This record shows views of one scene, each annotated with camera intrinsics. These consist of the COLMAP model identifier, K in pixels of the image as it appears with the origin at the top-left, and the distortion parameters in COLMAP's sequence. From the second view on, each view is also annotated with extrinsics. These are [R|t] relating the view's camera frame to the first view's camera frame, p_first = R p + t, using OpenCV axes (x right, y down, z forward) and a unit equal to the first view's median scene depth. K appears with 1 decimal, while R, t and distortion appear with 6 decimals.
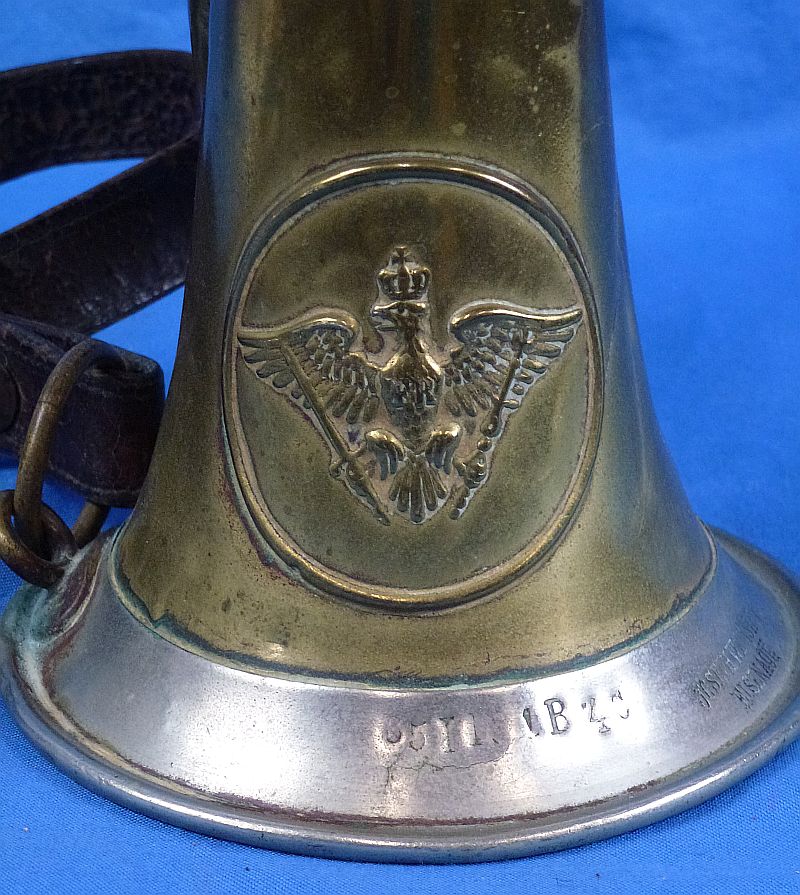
lens RADIAL K [[2879.6, 0, 399.5], [0, 2879.6, 447.7], [0, 0, 1]] dist [0.095151, 0.000000]
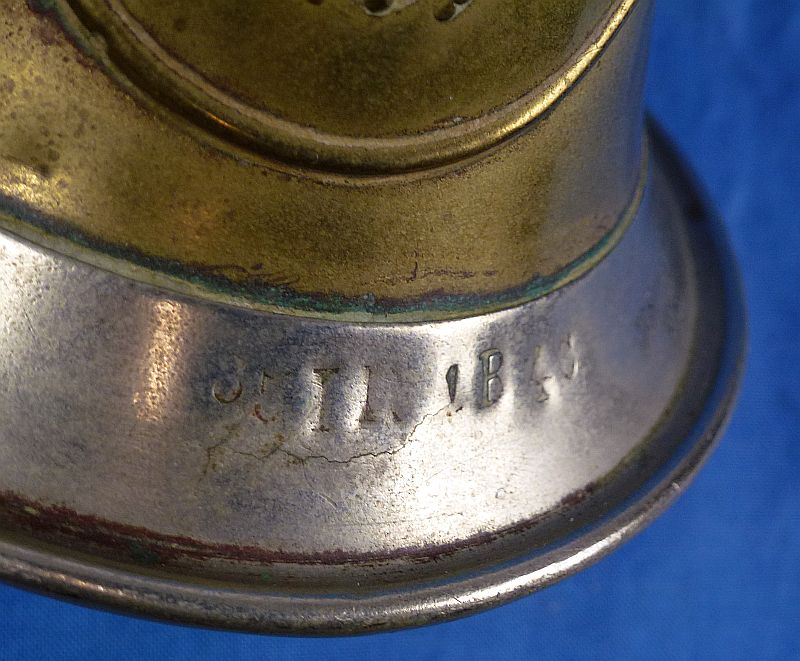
lens RADIAL K [[1352.2, 0, 403.3], [0, 1352.2, 326.6], [0, 0, 1]] dist [-0.061316, 0.000000]
pose [[0.909924, 0.134354, 0.392412, -0.072716], [-0.269156, 0.911099, 0.312176, 0.001539], [-0.315584, -0.389677, 0.865193, 0.772274]]
